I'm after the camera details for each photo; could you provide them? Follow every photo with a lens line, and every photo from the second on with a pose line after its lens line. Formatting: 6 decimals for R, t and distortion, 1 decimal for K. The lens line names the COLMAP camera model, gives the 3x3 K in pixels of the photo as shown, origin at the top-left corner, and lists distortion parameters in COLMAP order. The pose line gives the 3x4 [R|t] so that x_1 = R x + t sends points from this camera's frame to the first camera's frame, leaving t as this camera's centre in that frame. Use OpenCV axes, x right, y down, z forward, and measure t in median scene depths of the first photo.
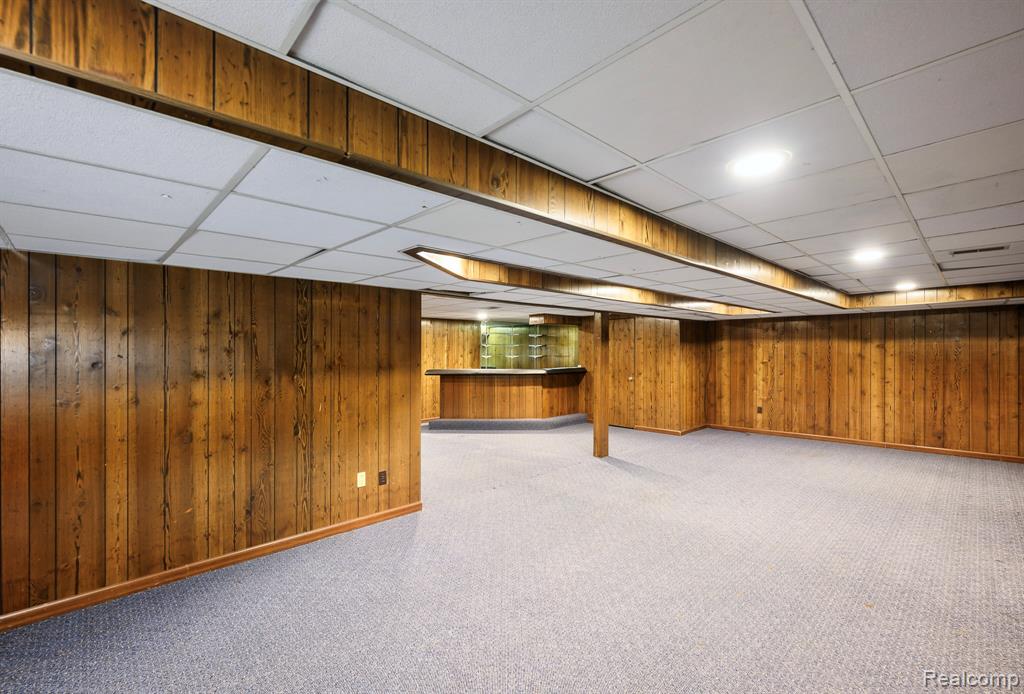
lens RADIAL K [[443.2, 0, 507.7], [0, 443.2, 351.2], [0, 0, 1]] dist [-0.000106, 0.000002]
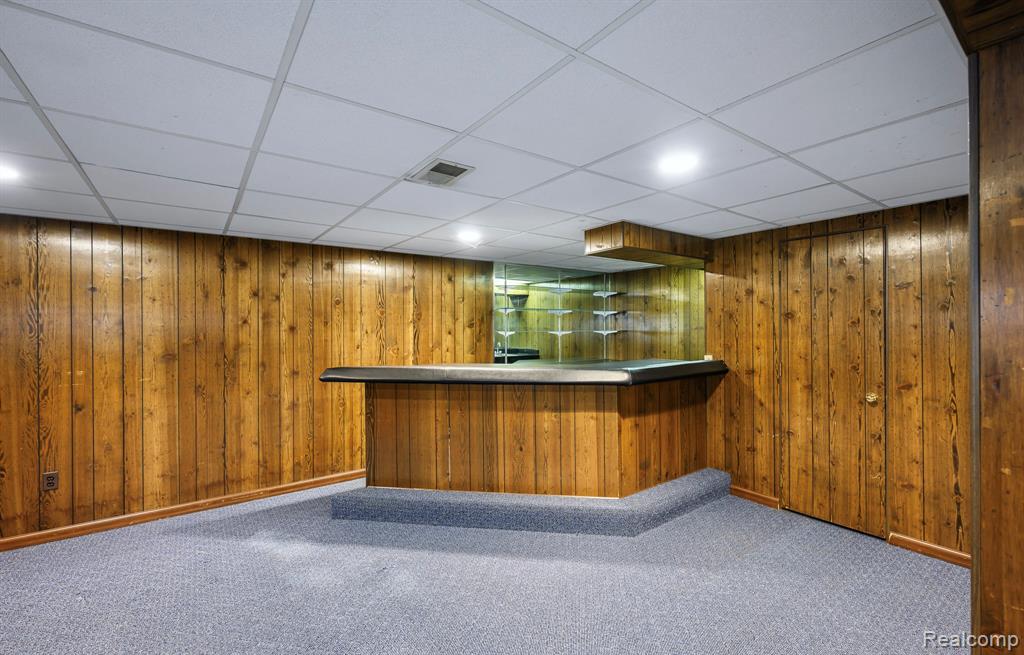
lens RADIAL K [[446.9, 0, 516.4], [0, 446.9, 319.0], [0, 0, 1]] dist [0.000284, -0.000183]
pose [[0.989937, -0.002937, -0.141480, 0.043130], [0.001492, 0.999946, -0.010318, 0.001546], [0.141503, 0.010003, 0.989887, 0.588066]]
